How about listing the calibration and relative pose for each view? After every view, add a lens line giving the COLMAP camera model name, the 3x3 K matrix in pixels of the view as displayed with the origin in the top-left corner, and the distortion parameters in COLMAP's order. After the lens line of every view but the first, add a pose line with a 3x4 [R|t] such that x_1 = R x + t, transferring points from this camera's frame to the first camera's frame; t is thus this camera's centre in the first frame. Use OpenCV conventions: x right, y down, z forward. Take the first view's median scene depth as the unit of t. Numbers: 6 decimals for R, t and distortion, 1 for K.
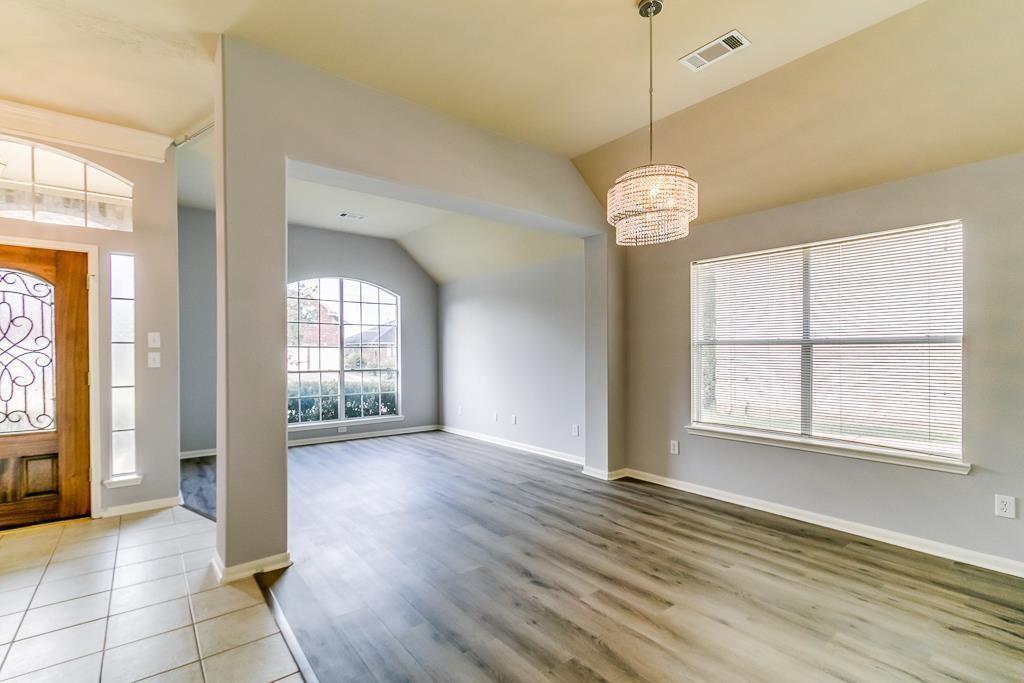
lens RADIAL K [[467.6, 0, 500.5], [0, 467.6, 354.8], [0, 0, 1]] dist [0.005230, -0.002681]
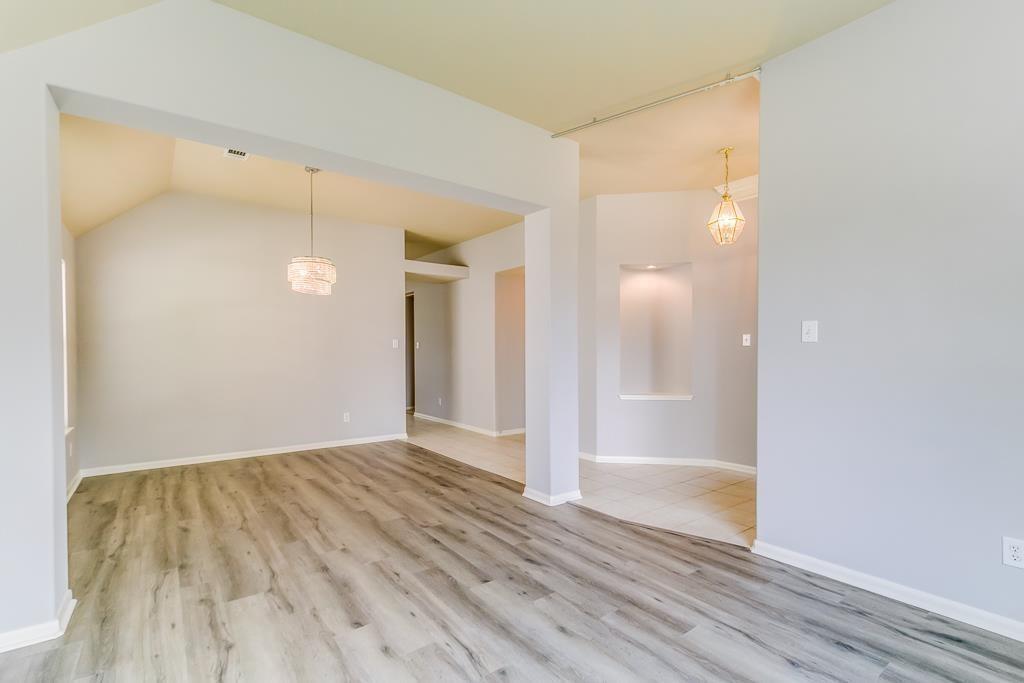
lens RADIAL K [[467.6, 0, 497.1], [0, 467.6, 354.5], [0, 0, 1]] dist [0.005230, -0.002681]
pose [[-0.999525, 0.005056, 0.030404, -0.253047], [0.005480, 0.999889, 0.013866, -0.007376], [-0.030330, 0.014026, -0.999442, 1.512364]]
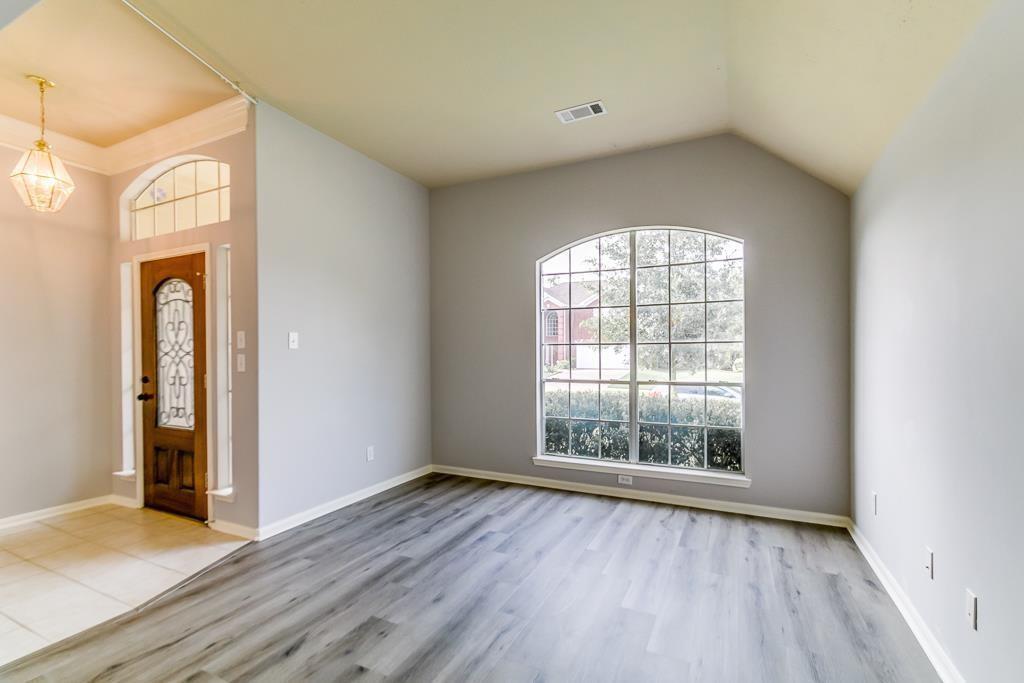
lens RADIAL K [[467.6, 0, 500.8], [0, 467.6, 357.3], [0, 0, 1]] dist [0.005230, -0.002681]
pose [[0.432686, 0.007653, -0.901512, 0.203003], [0.000457, 0.999962, 0.008708, -0.005516], [0.901545, -0.004180, 0.432666, 0.885714]]
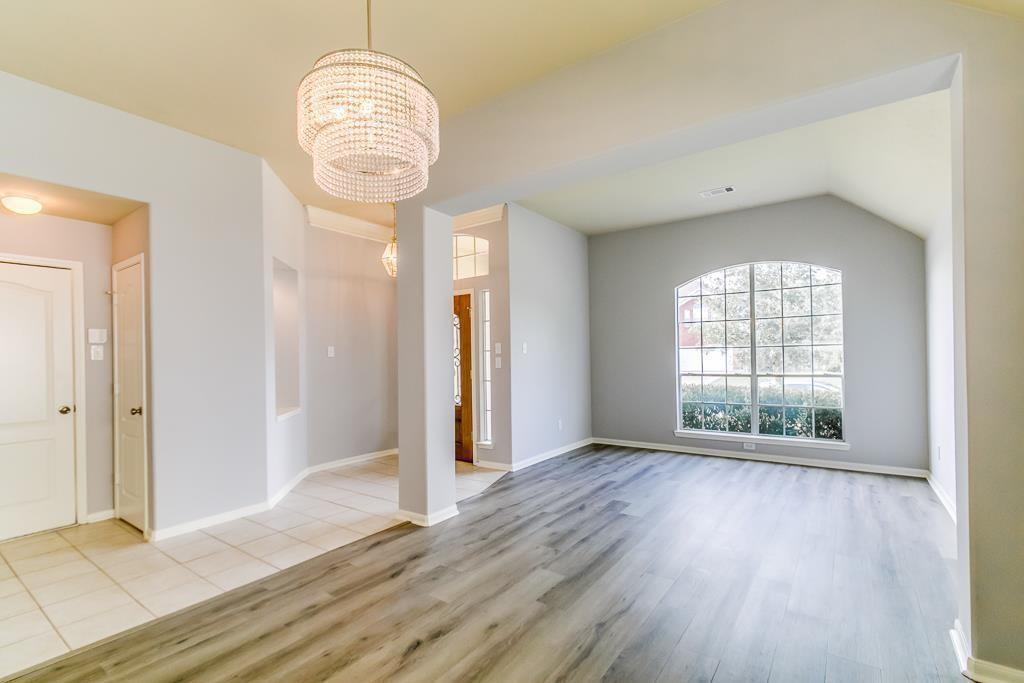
lens RADIAL K [[467.6, 0, 500.6], [0, 467.6, 358.3], [0, 0, 1]] dist [0.005230, -0.002681]
pose [[0.273953, -0.002408, -0.961740, 0.506540], [0.011450, 0.999934, 0.000758, -0.002715], [0.961675, -0.011220, 0.273963, 0.523054]]
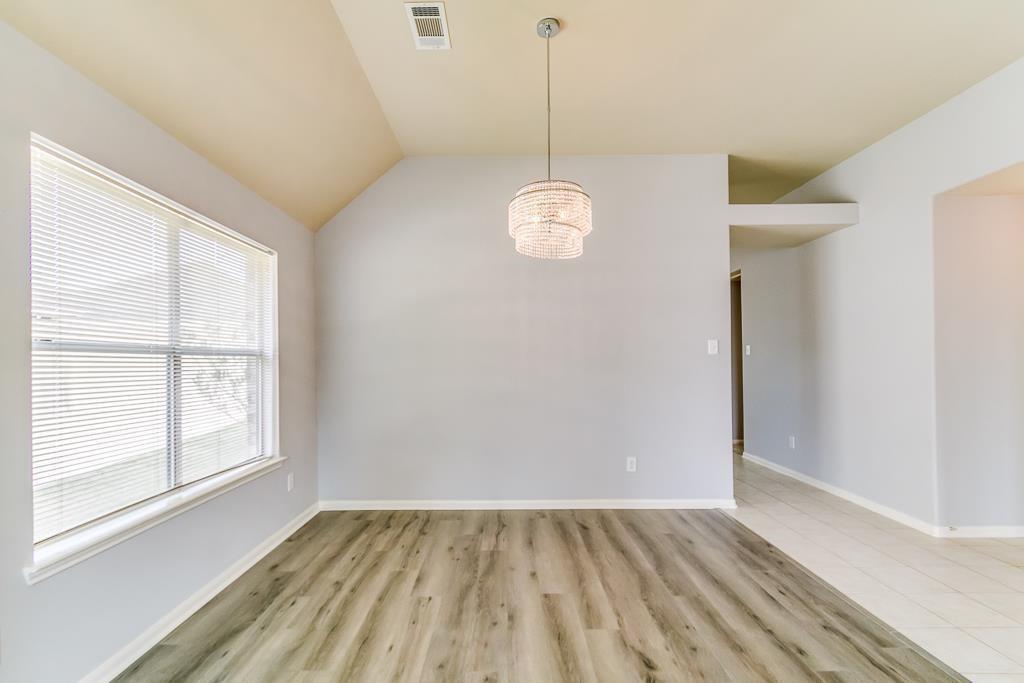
lens RADIAL K [[467.6, 0, 502.6], [0, 467.6, 359.1], [0, 0, 1]] dist [0.005230, -0.002681]
pose [[-0.787590, 0.011173, 0.616098, -0.117464], [0.015434, 0.999880, 0.001597, -0.007402], [-0.616006, 0.010767, -0.787668, 0.984048]]
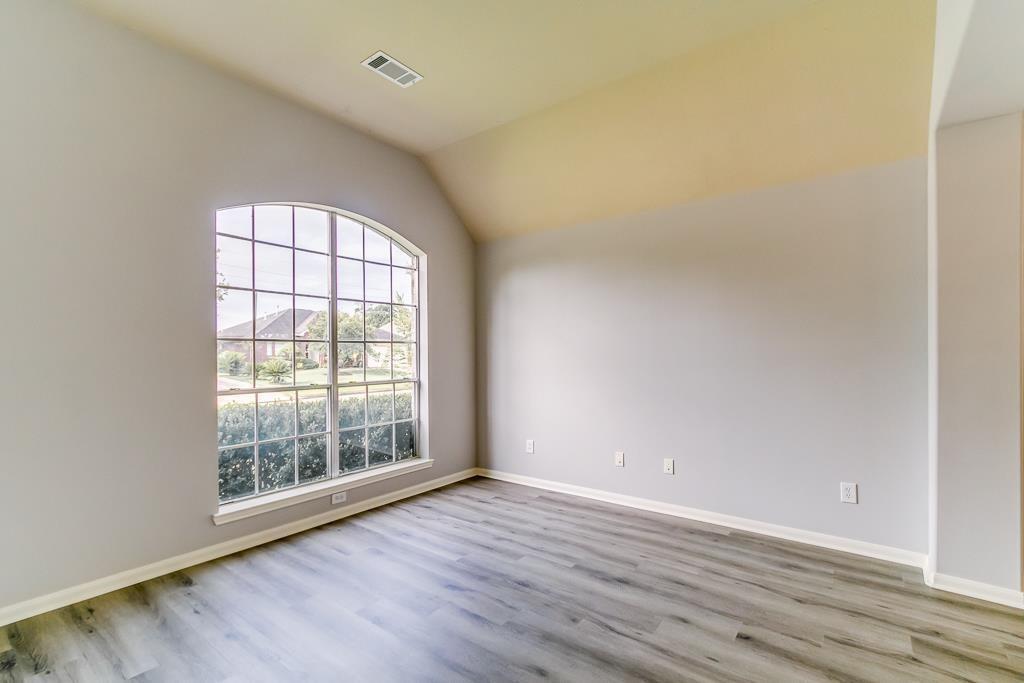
lens RADIAL K [[467.6, 0, 497.9], [0, 467.6, 350.2], [0, 0, 1]] dist [0.005230, -0.002681]
pose [[0.969133, -0.000220, 0.246540, -0.438570], [0.001978, 0.999974, -0.006883, -0.002841], [-0.246532, 0.007158, 0.969108, 0.663939]]
